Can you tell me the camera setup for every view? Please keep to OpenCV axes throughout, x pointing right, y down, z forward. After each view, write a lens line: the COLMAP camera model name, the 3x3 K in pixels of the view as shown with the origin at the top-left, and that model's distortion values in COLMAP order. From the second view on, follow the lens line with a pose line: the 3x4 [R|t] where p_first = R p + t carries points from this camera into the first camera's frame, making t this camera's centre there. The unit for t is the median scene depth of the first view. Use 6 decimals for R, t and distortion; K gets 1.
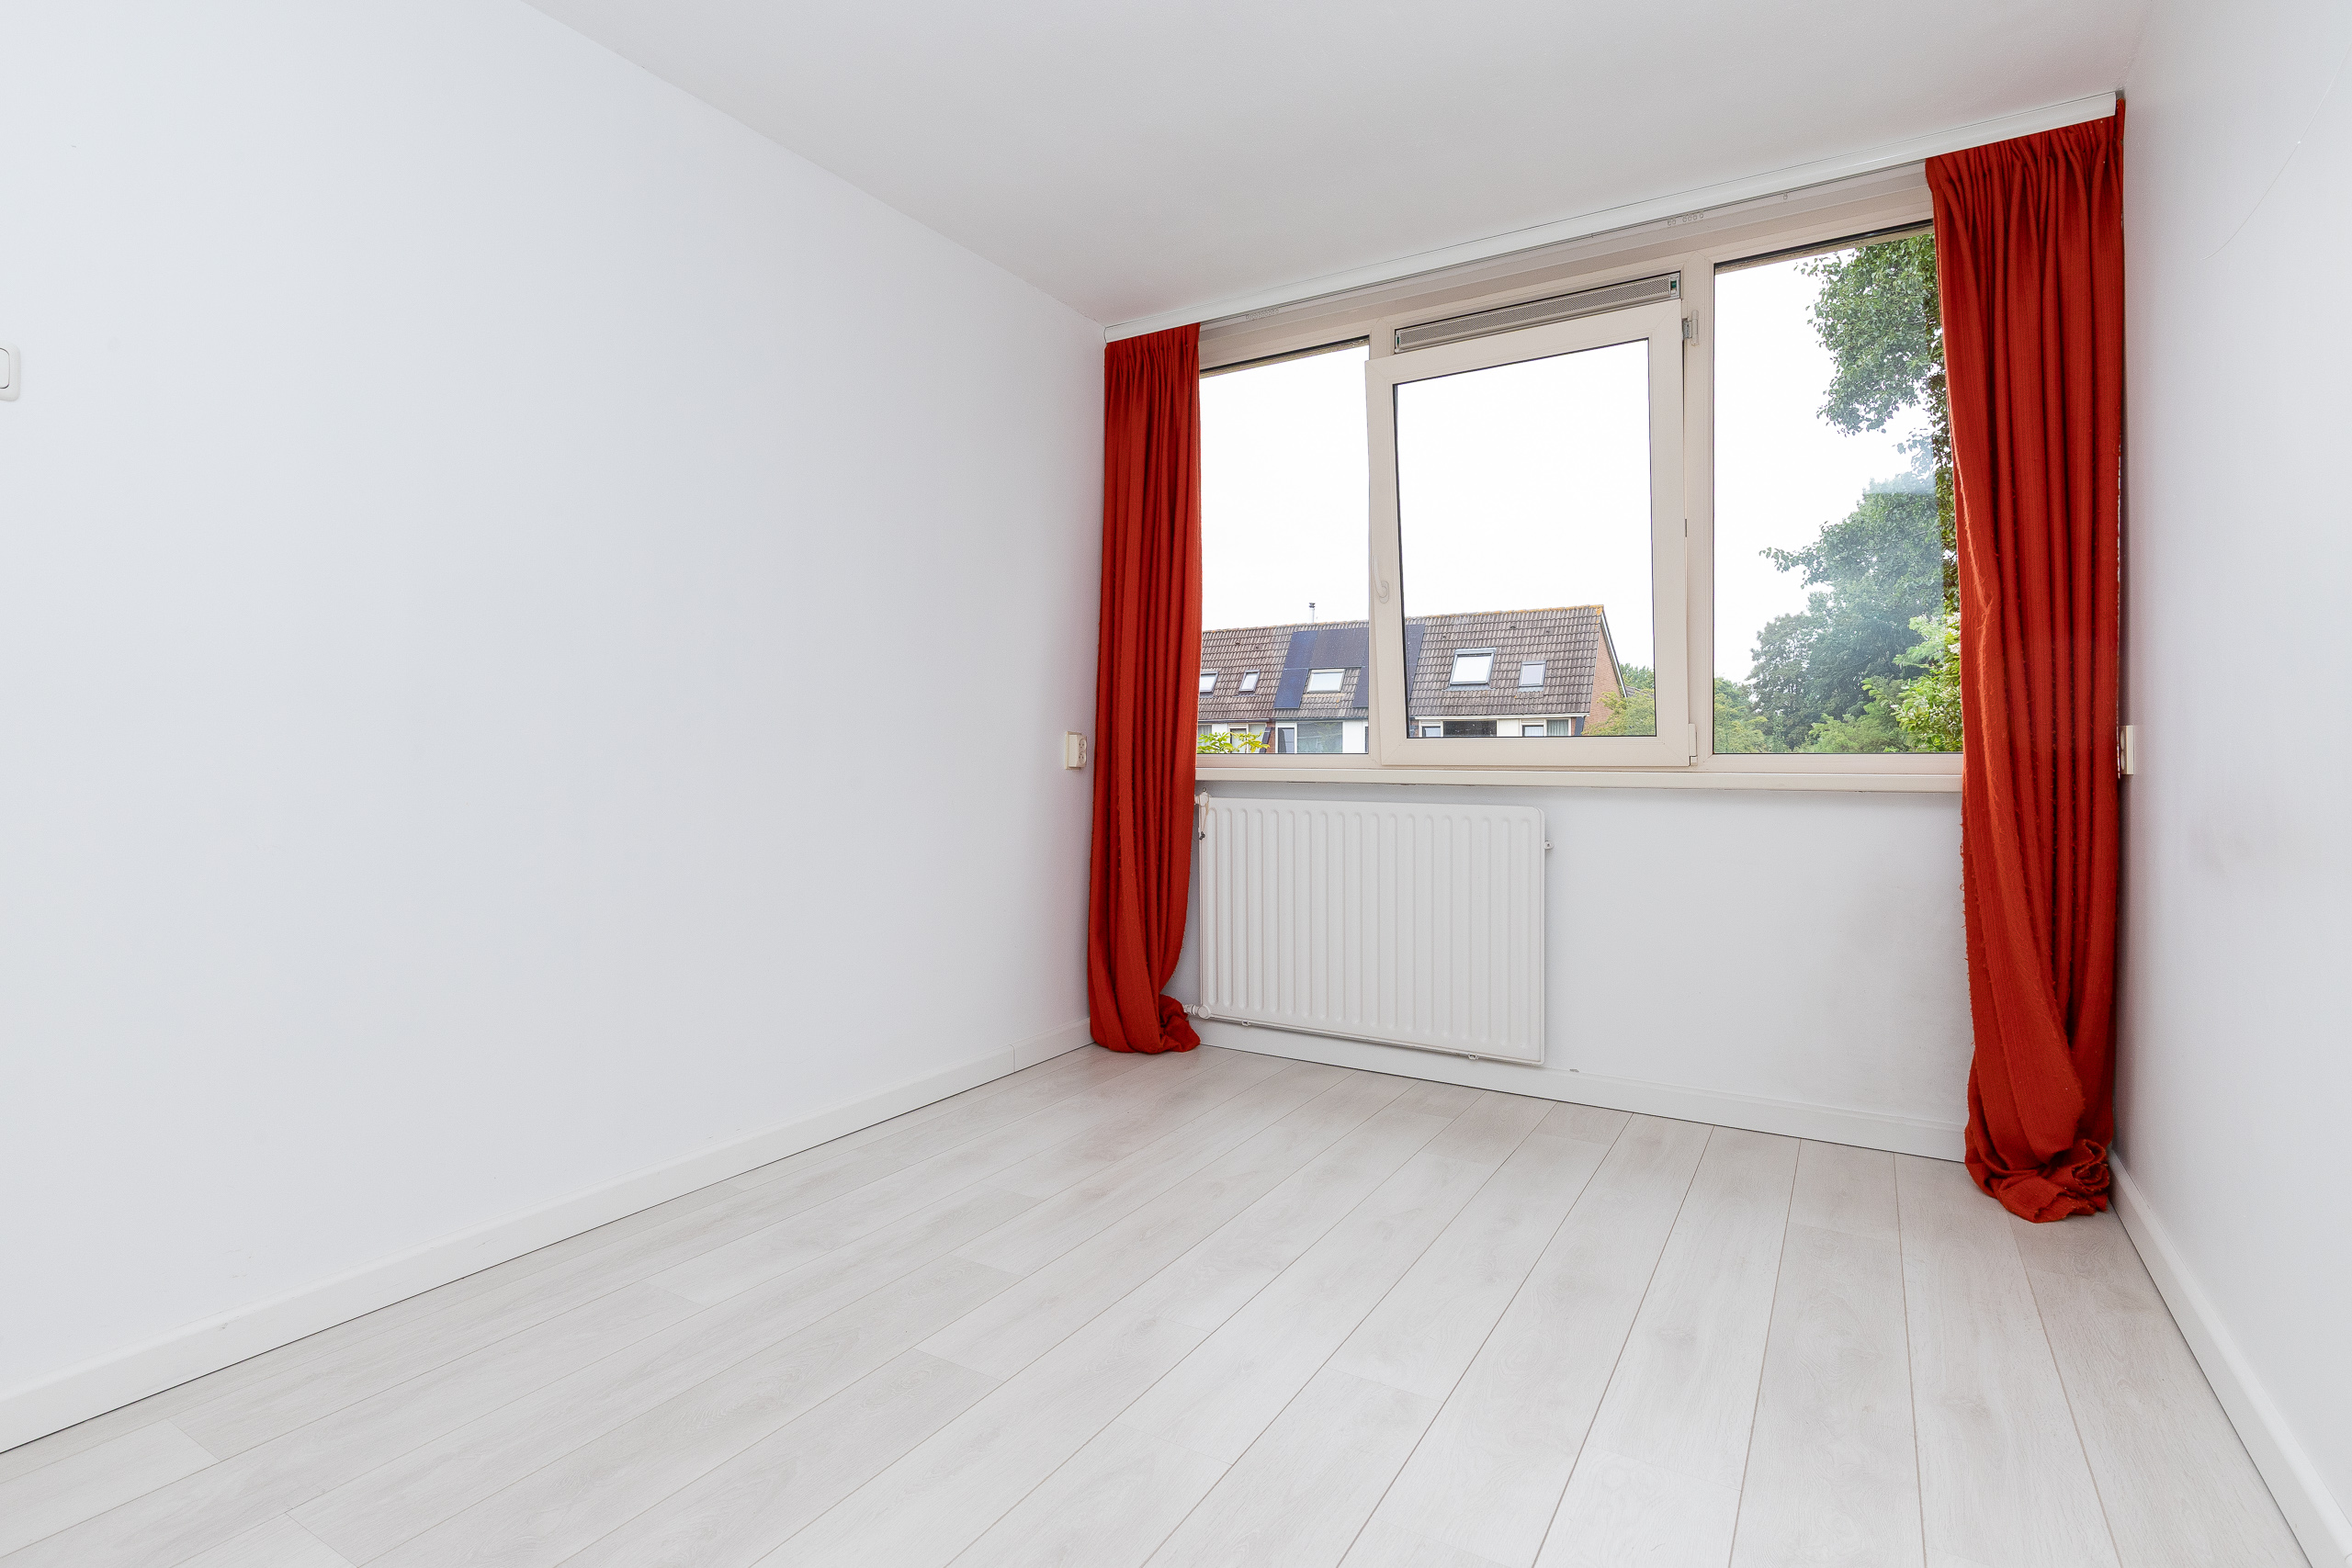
lens RADIAL K [[1124.2, 0, 1174.7], [0, 1124.2, 772.9], [0, 0, 1]] dist [0.000762, -0.002472]
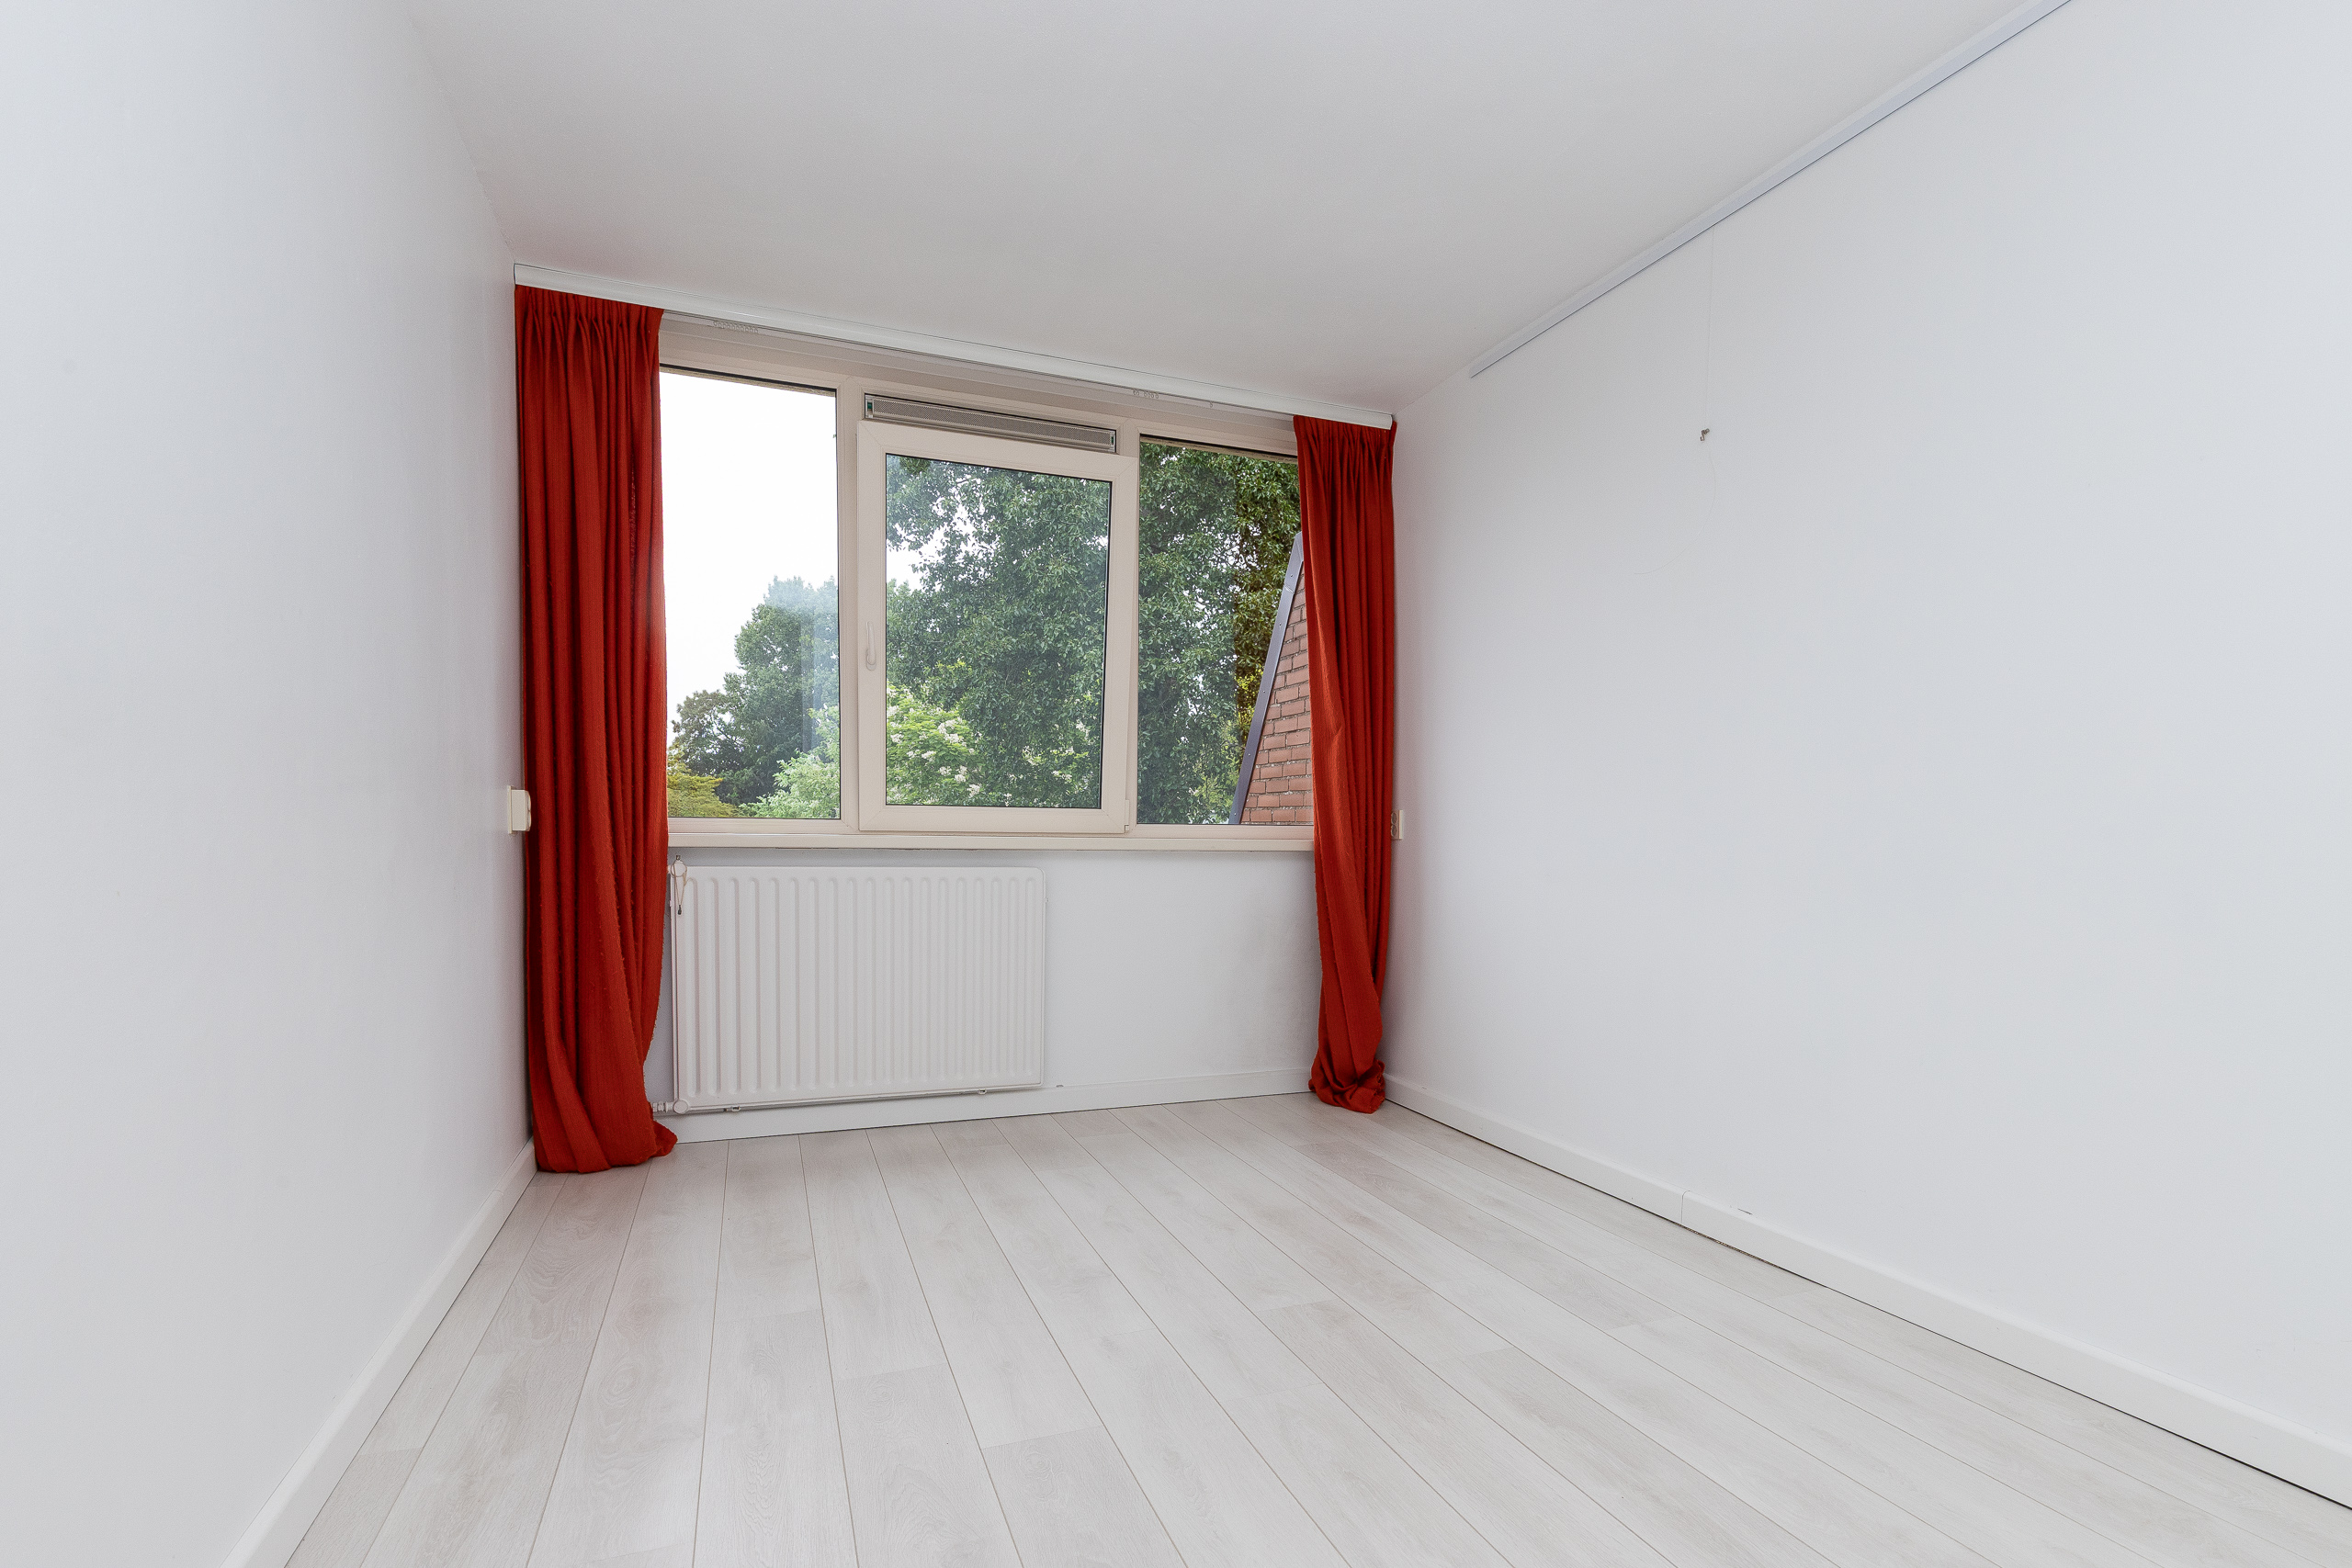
lens RADIAL K [[1097.5, 0, 1168.8], [0, 1097.5, 910.9], [0, 0, 1]] dist [0.006492, -0.000563]
pose [[0.616802, -0.051813, 0.785411, -0.420588], [0.001257, 0.997895, 0.064843, 0.001240], [-0.787117, -0.039008, 0.615569, 0.165137]]
